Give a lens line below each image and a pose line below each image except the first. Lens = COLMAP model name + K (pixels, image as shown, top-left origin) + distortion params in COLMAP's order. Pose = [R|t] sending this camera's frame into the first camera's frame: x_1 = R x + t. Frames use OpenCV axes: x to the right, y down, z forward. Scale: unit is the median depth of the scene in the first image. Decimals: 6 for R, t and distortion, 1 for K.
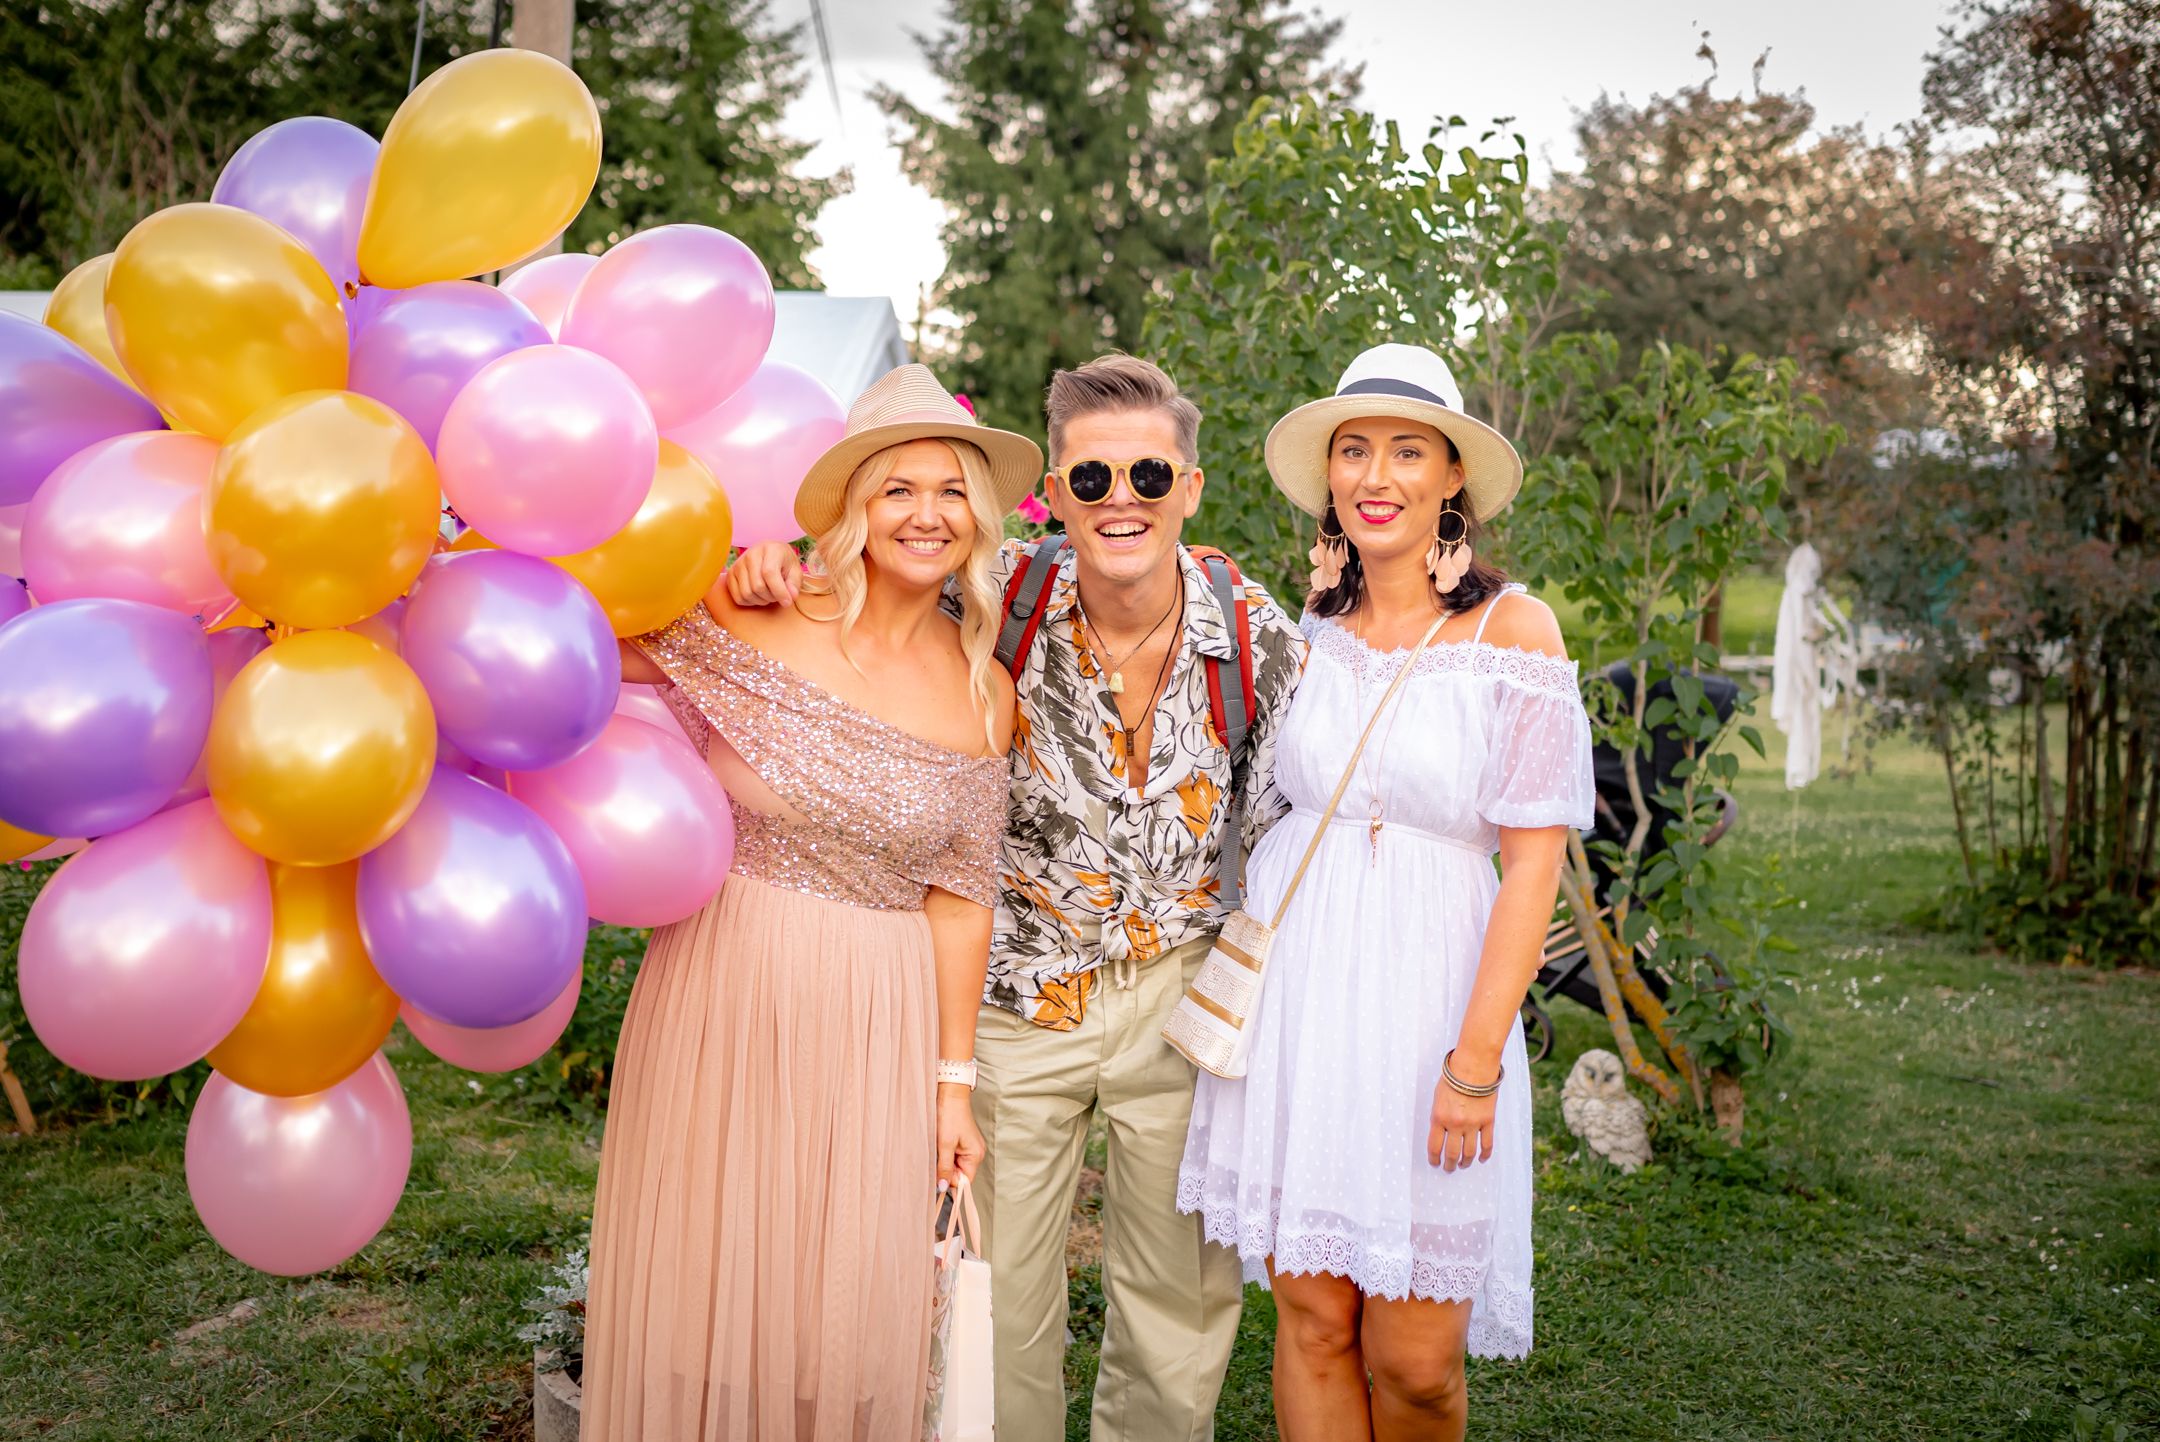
lens RADIAL K [[2169.3, 0, 1125.4], [0, 2169.3, 655.7], [0, 0, 1]] dist [0.027967, 0.000000]
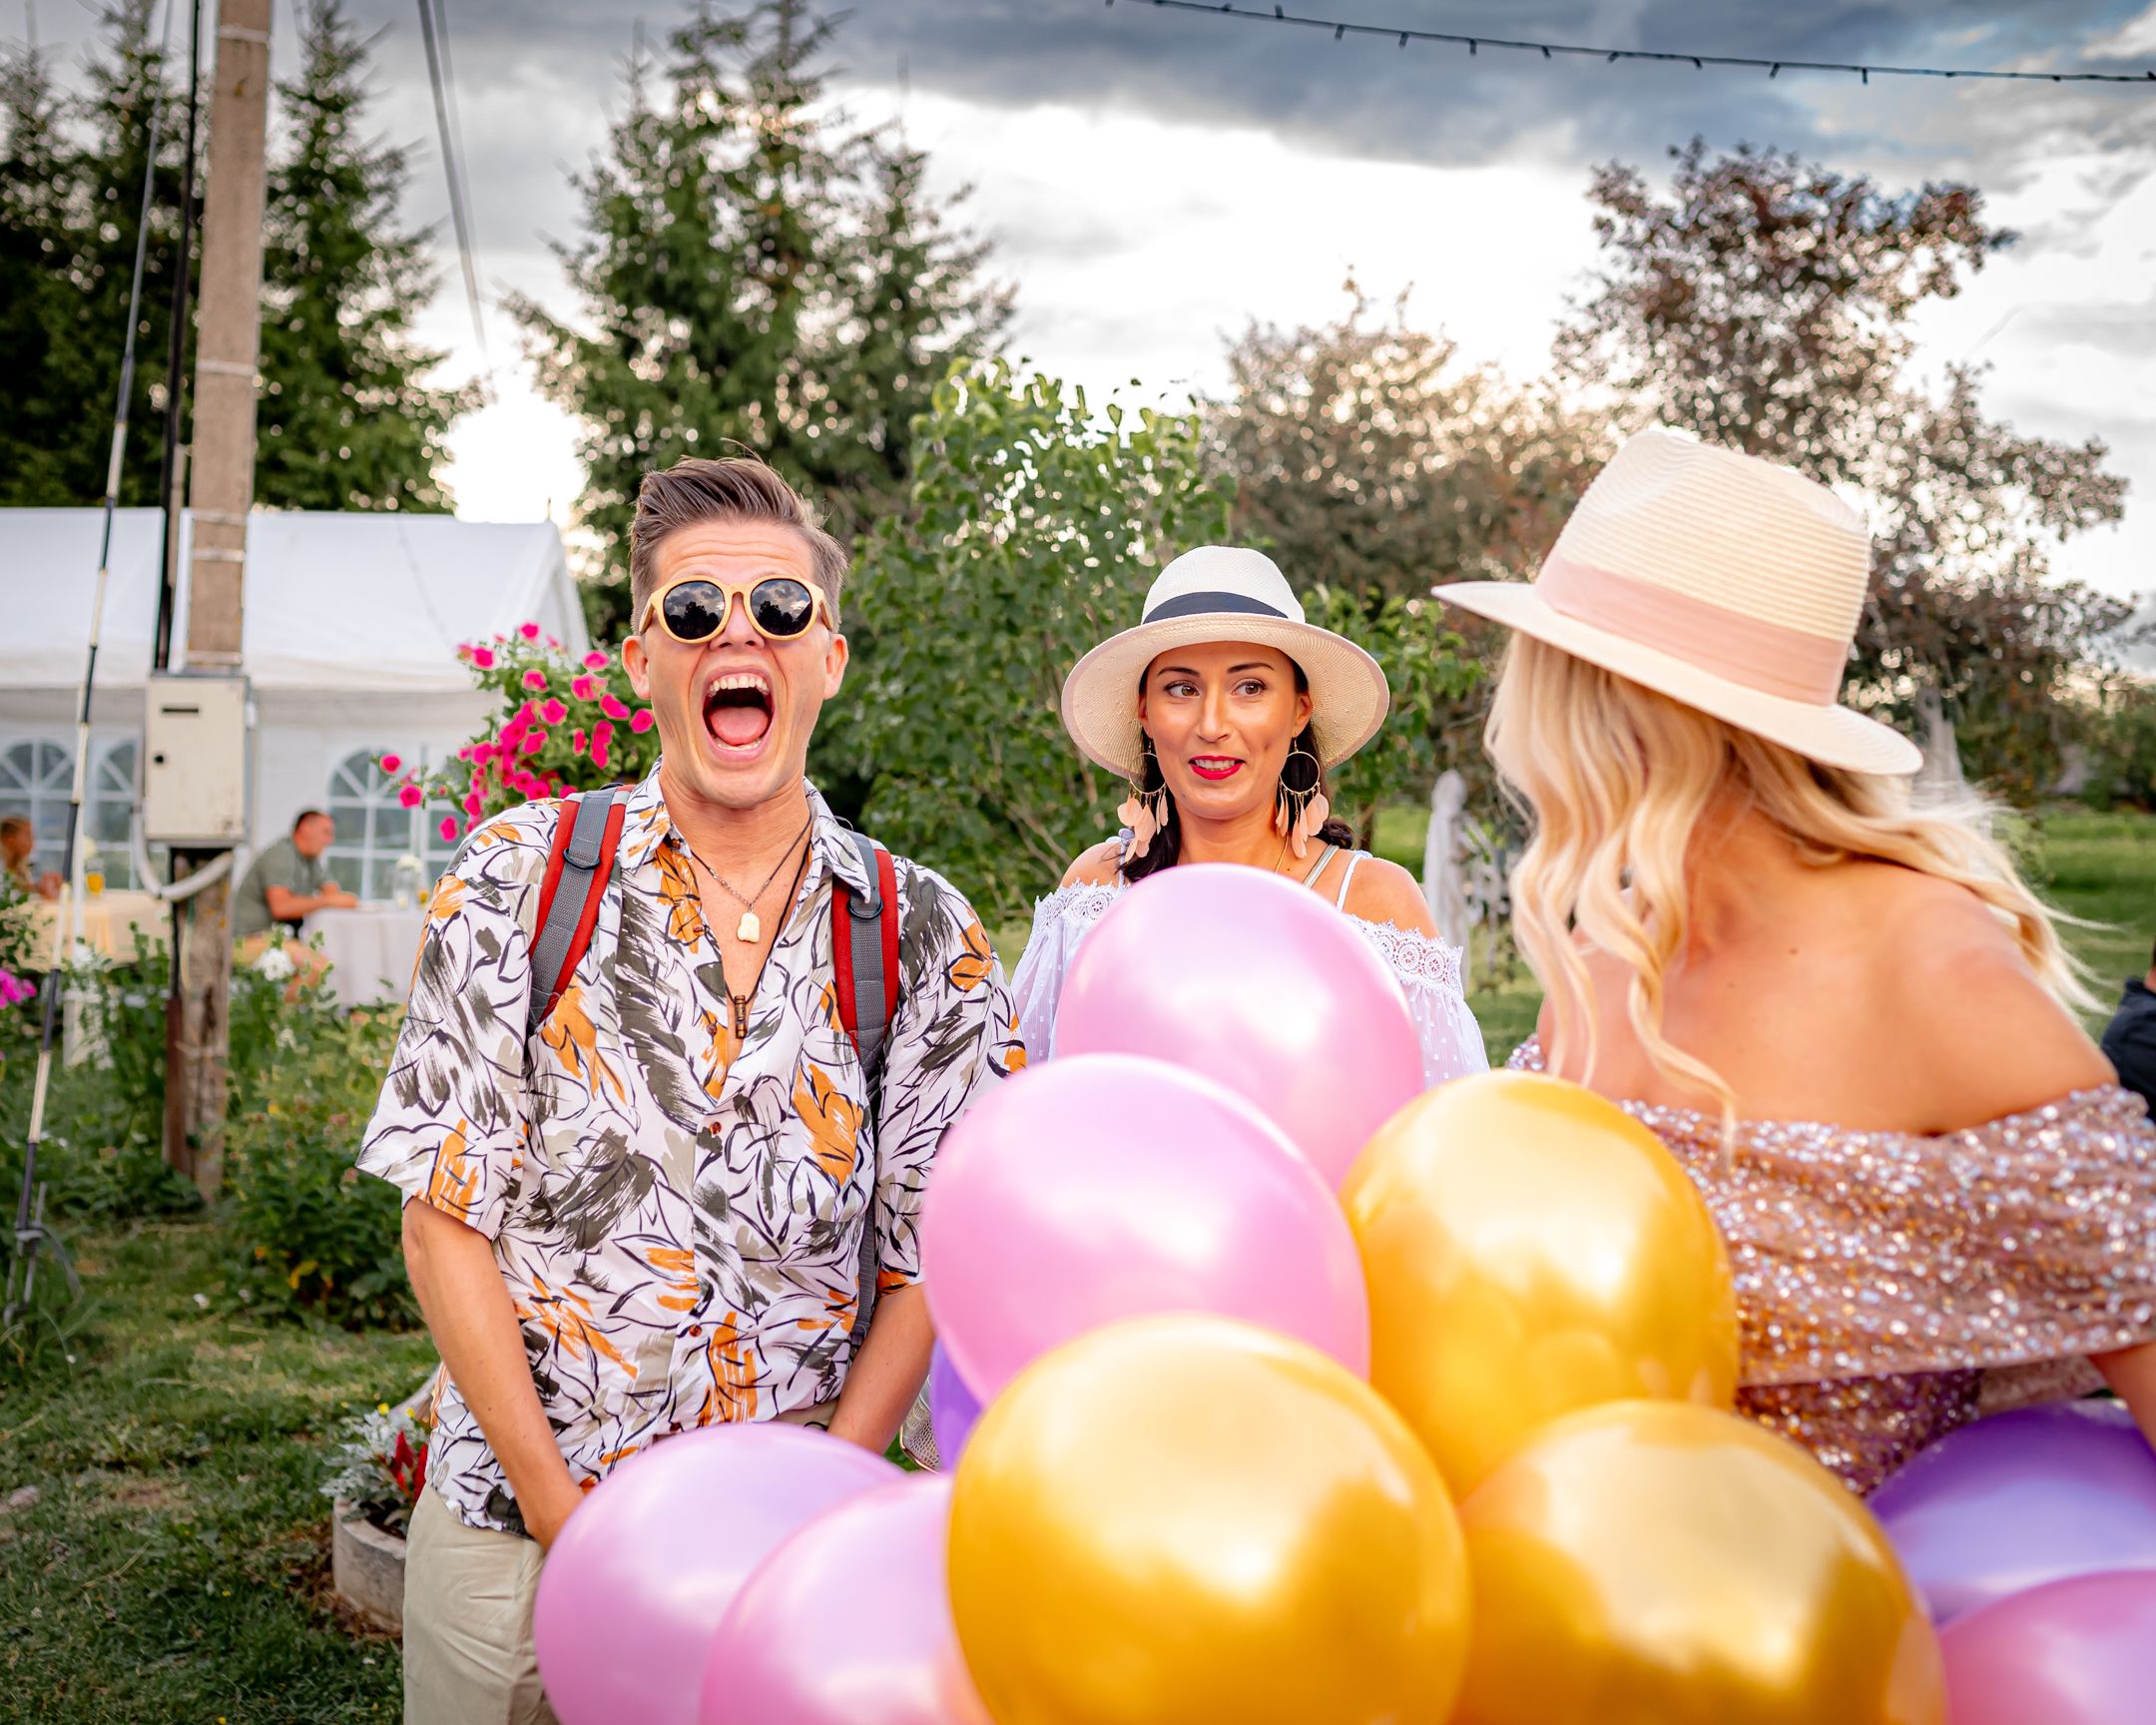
lens RADIAL K [[2454.2, 0, 1080.1], [0, 2454.2, 855.5], [0, 0, 1]] dist [0.067331, 0.000000]
pose [[0.988780, -0.006742, 0.149224, -0.031460], [0.009771, 0.999761, -0.019573, 0.007837], [-0.149056, 0.020812, 0.988610, -0.109037]]
